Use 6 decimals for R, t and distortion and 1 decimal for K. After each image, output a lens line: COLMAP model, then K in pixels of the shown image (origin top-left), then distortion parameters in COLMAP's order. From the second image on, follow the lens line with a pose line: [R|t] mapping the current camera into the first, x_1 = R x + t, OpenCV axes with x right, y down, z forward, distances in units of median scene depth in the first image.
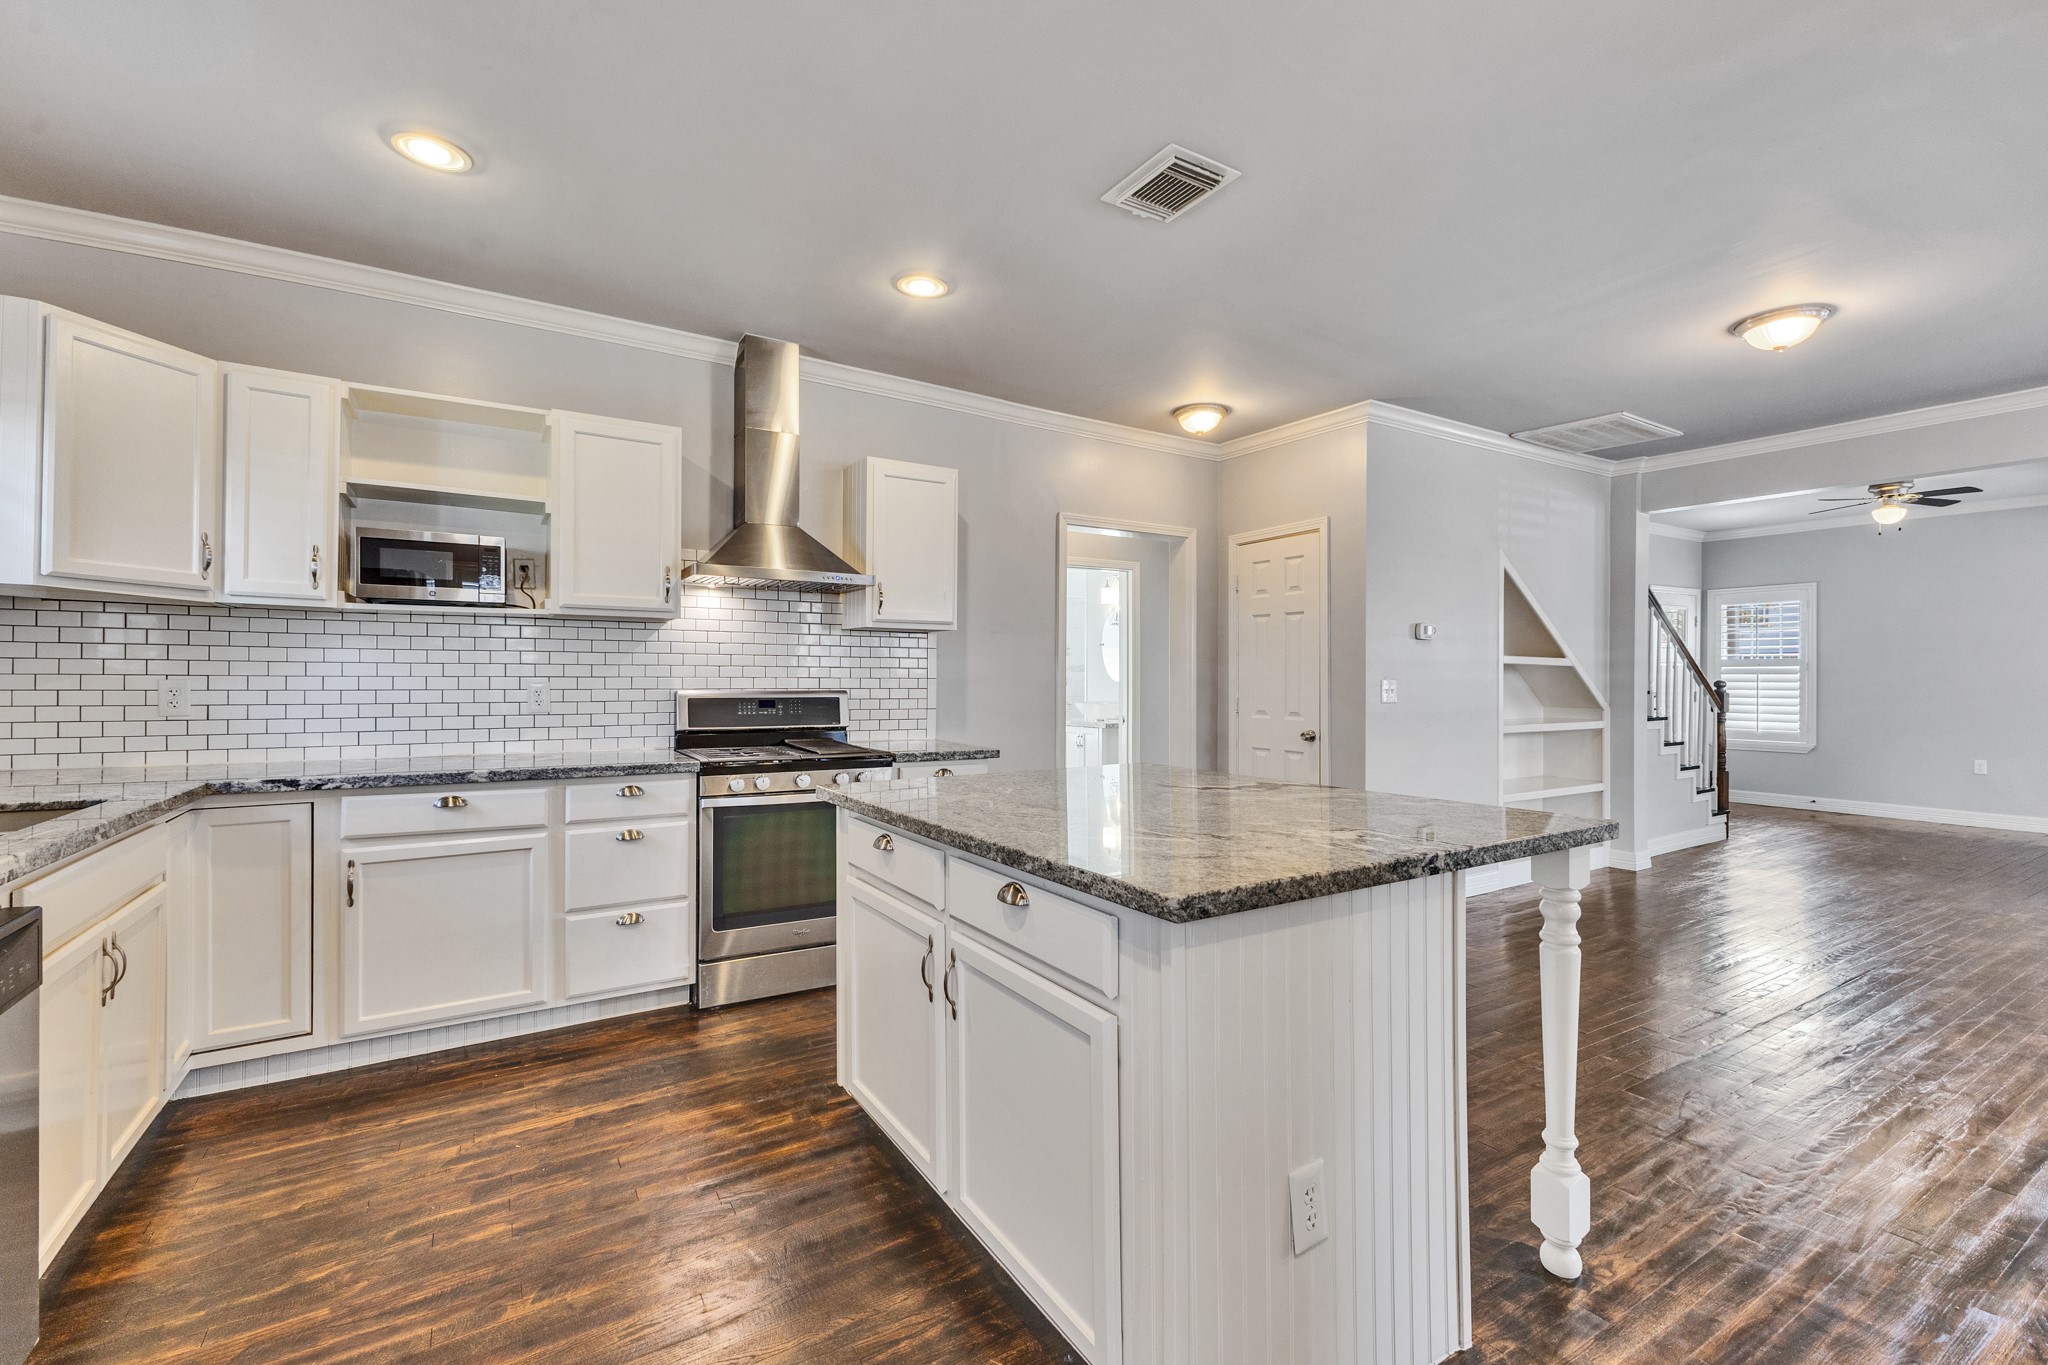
lens RADIAL K [[880.6, 0, 1026.1], [0, 880.6, 674.4], [0, 0, 1]] dist [0.011410, -0.001664]
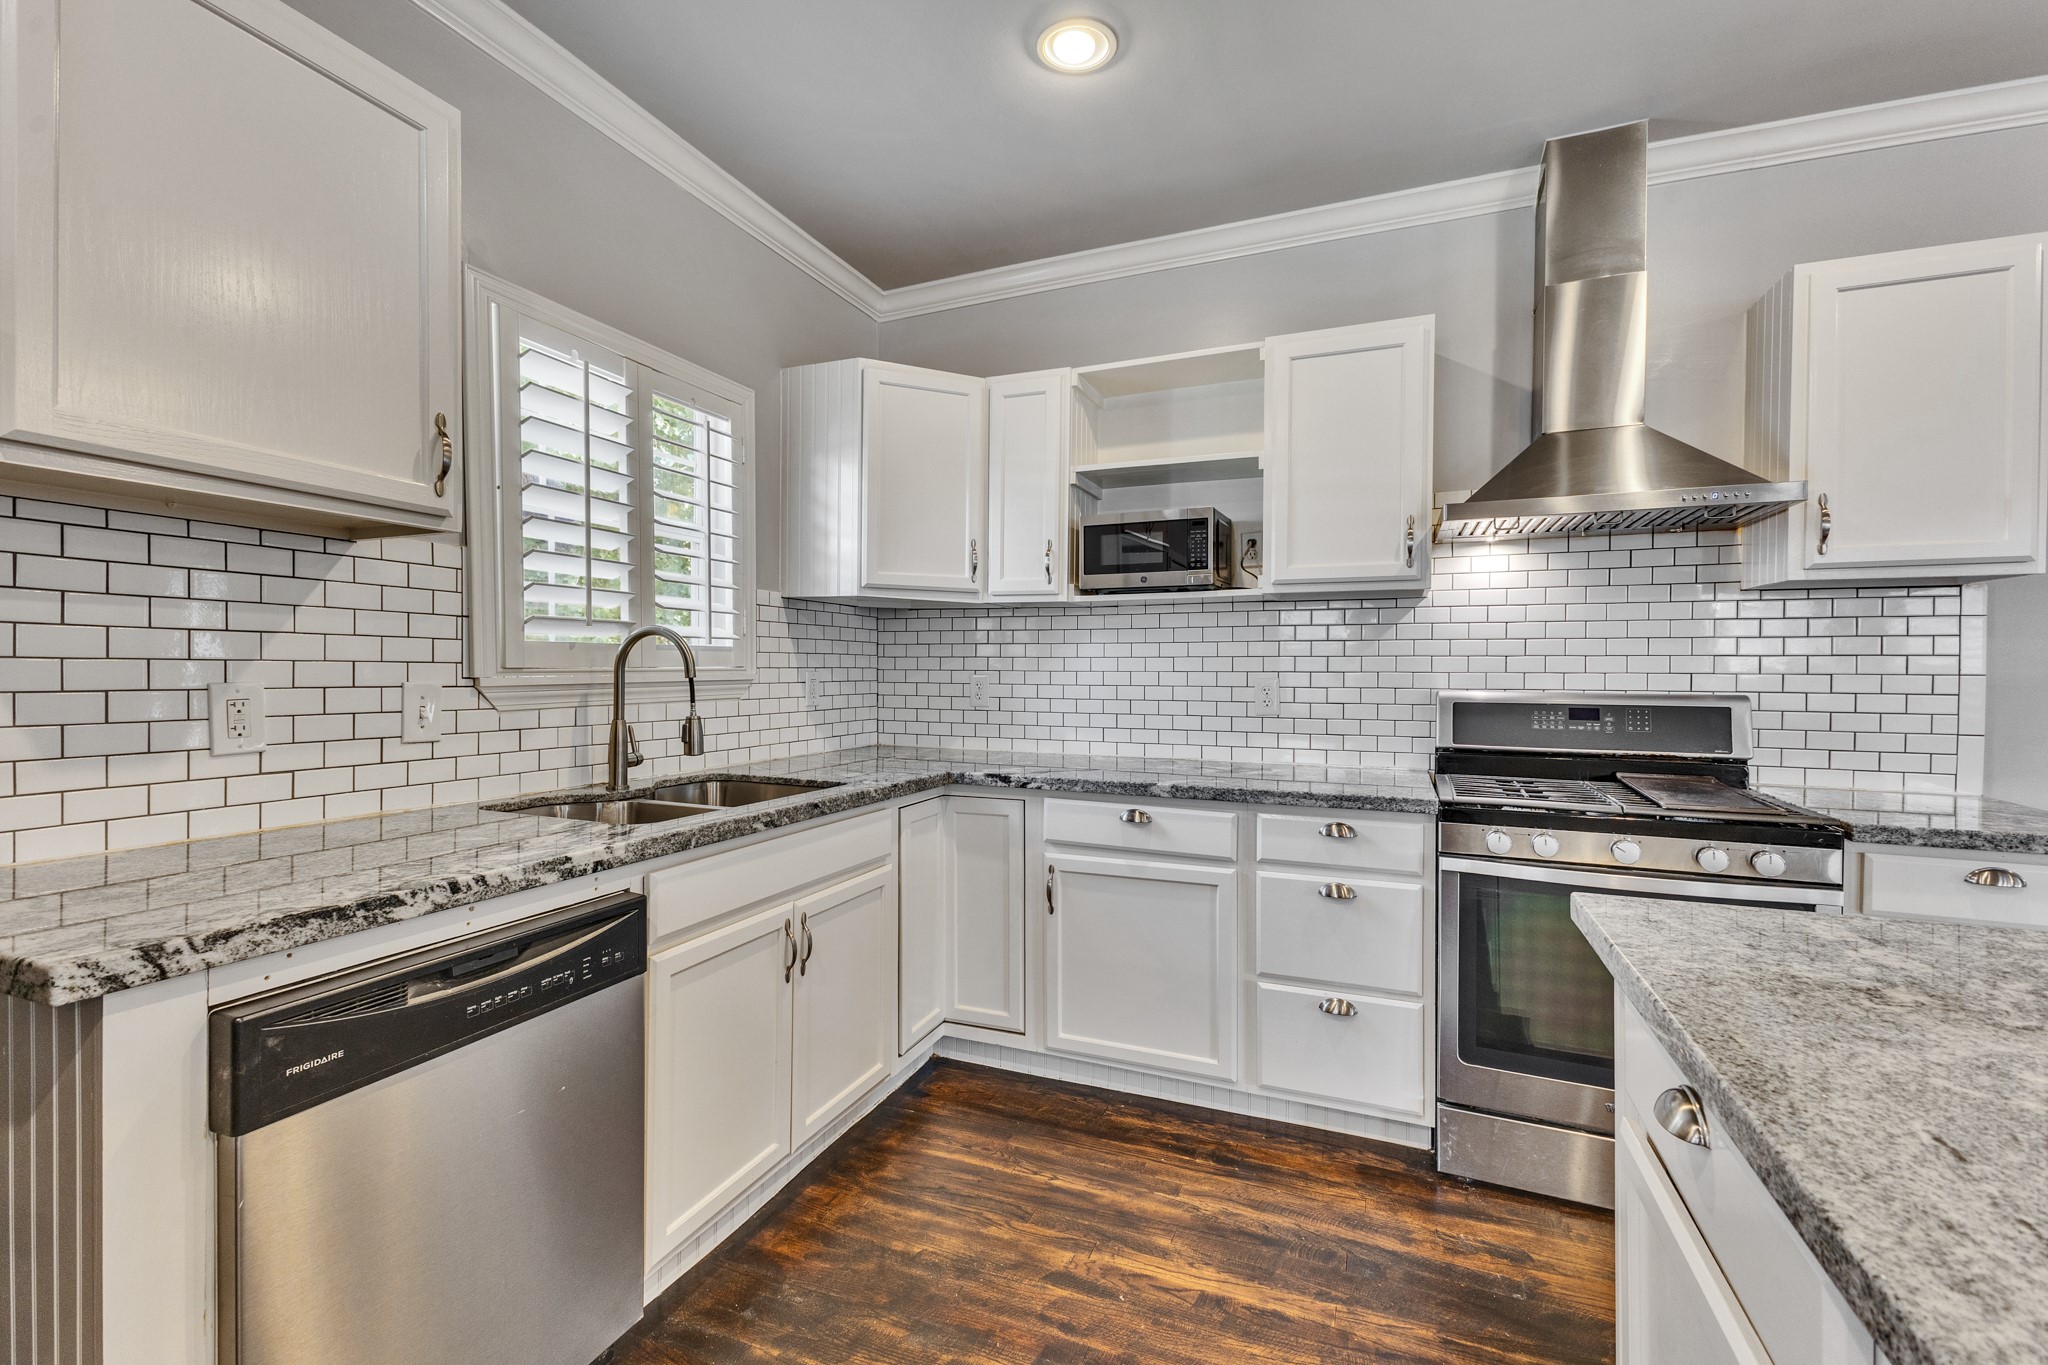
lens RADIAL K [[880.6, 0, 1024.4], [0, 880.6, 678.1], [0, 0, 1]] dist [0.011410, -0.001664]
pose [[0.580700, 0.006018, -0.814096, -0.008318], [0.002853, 0.999951, 0.009427, 0.000210], [0.814113, -0.007797, 0.580654, 0.300811]]
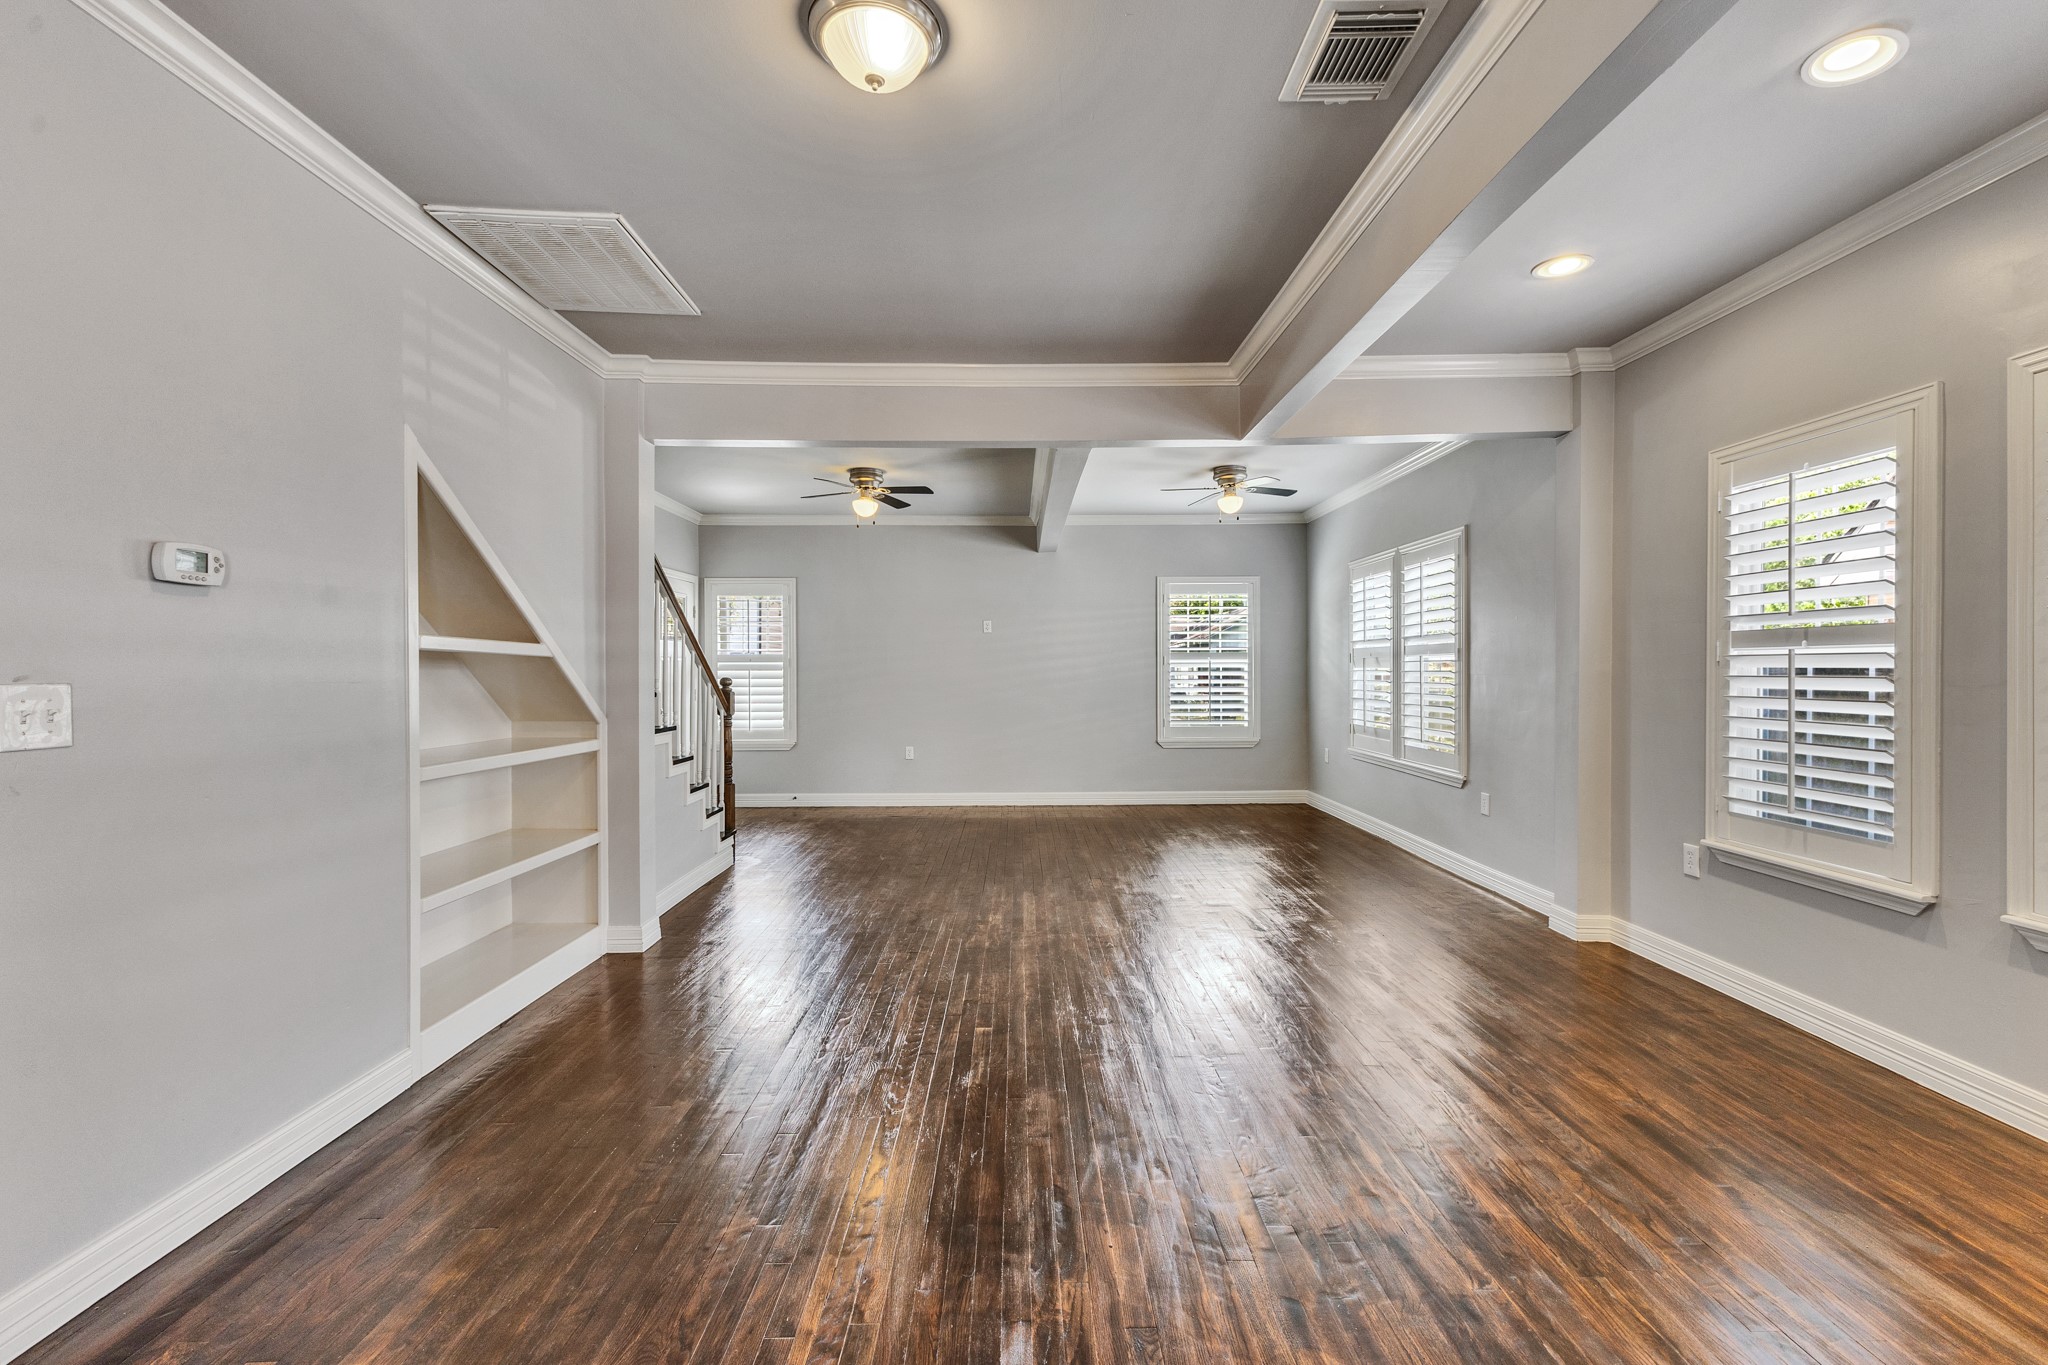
lens RADIAL K [[880.6, 0, 1005.5], [0, 880.6, 691.1], [0, 0, 1]] dist [0.011410, -0.001664]
pose [[0.536855, -0.019160, 0.843457, 0.432309], [-0.003629, 0.999680, 0.025019, -0.002971], [-0.843667, -0.016493, 0.536614, 0.646289]]
